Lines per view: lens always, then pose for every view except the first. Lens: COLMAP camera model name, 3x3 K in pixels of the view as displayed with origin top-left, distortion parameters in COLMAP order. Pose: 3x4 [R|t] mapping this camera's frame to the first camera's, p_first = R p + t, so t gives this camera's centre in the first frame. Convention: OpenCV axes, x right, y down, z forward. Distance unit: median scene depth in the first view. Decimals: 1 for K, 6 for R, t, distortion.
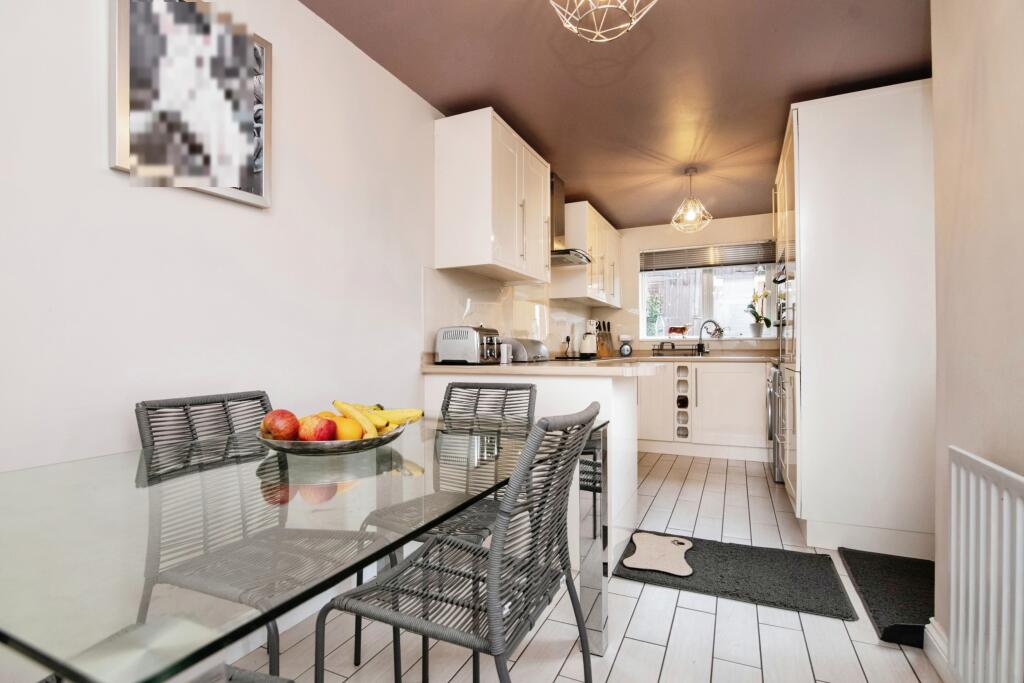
lens RADIAL K [[485.0, 0, 507.3], [0, 485.0, 358.3], [0, 0, 1]] dist [0.000986, 0.000122]
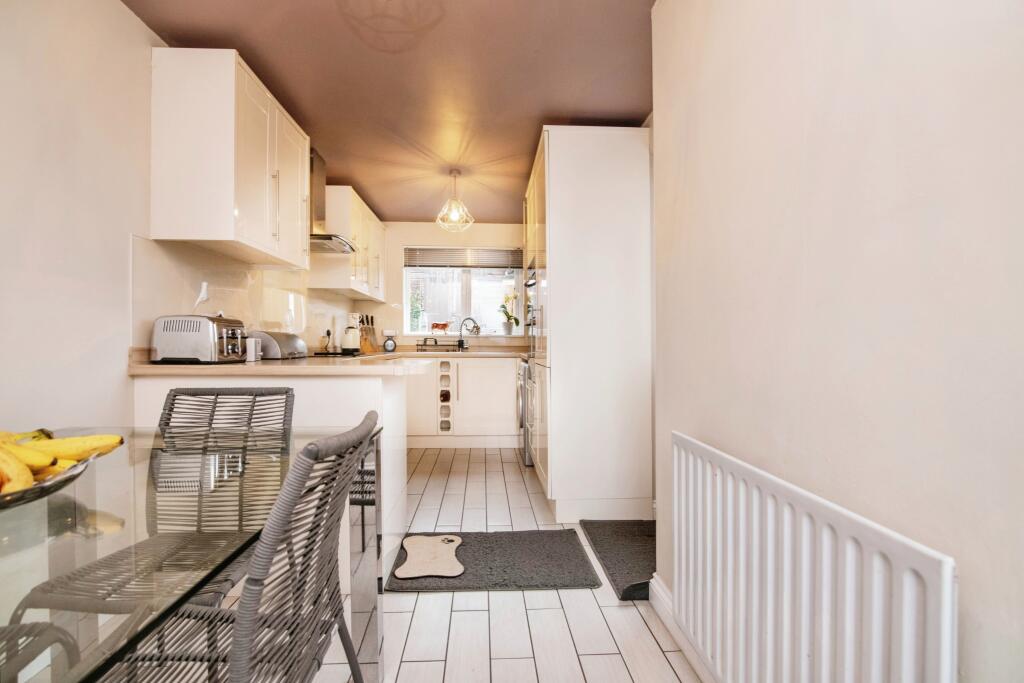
lens RADIAL K [[480.7, 0, 503.1], [0, 480.7, 354.2], [0, 0, 1]] dist [-0.019933, 0.000026]
pose [[0.886897, -0.000264, 0.461967, -0.001513], [-0.001561, 0.999992, 0.003569, -0.004674], [-0.461964, -0.003886, 0.886890, 0.058156]]
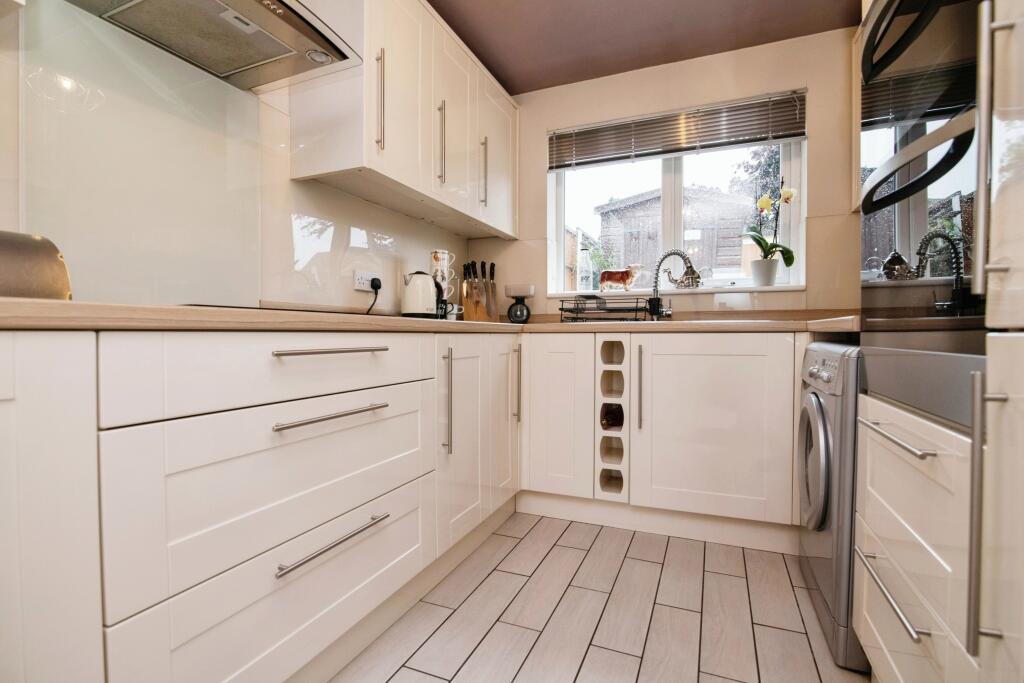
lens RADIAL K [[499.0, 0, 477.8], [0, 499.0, 348.9], [0, 0, 1]] dist [0.000582, 0.000007]
pose [[0.999994, 0.003279, -0.000786, 0.352796], [-0.003263, 0.999806, 0.019418, 0.022285], [0.000849, -0.019416, 0.999811, 0.785524]]
